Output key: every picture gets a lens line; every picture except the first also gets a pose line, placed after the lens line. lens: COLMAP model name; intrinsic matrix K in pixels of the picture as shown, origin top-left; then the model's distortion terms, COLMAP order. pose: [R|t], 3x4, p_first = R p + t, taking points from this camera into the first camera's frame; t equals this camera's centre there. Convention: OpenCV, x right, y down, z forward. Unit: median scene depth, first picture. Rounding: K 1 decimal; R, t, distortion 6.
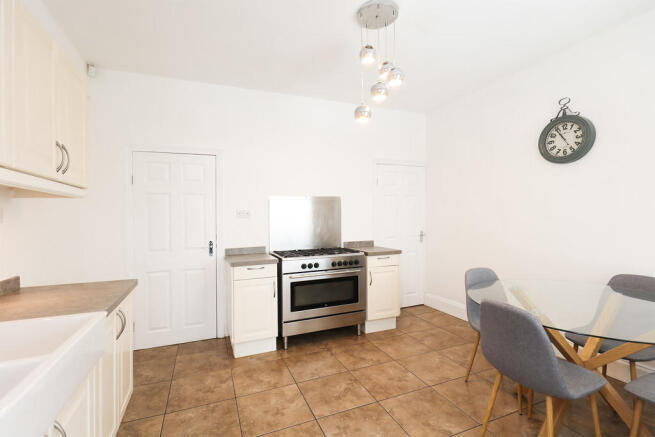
lens RADIAL K [[301.7, 0, 328.8], [0, 301.7, 223.7], [0, 0, 1]] dist [0.000597, 0.000134]
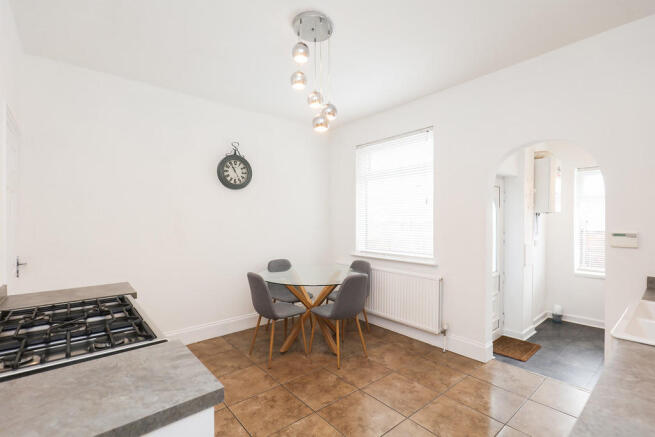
lens RADIAL K [[301.7, 0, 328.8], [0, 301.7, 223.7], [0, 0, 1]] dist [0.000597, 0.000134]
pose [[-0.308771, 0.001379, 0.951135, -0.736151], [0.025312, 0.999657, 0.006768, -0.044673], [-0.950800, 0.026165, -0.308700, 1.126578]]
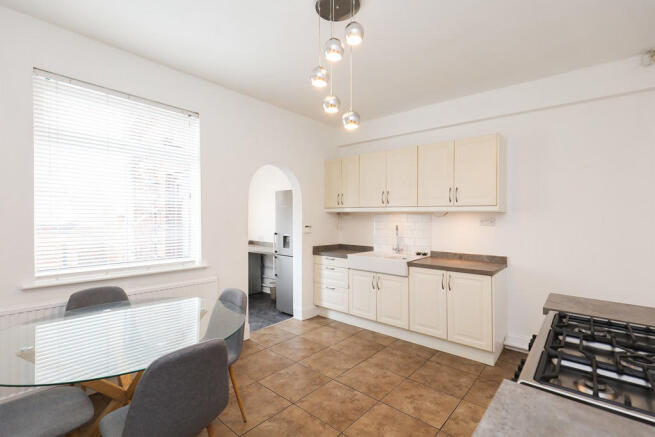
lens RADIAL K [[299.2, 0, 327.5], [0, 299.2, 218.5], [0, 0, 1]] dist [0.000775, 0.000105]
pose [[-0.895596, 0.003269, -0.444857, 0.541852], [-0.010024, 0.999571, 0.027526, -0.077886], [0.444756, 0.029112, -0.895178, 1.598573]]
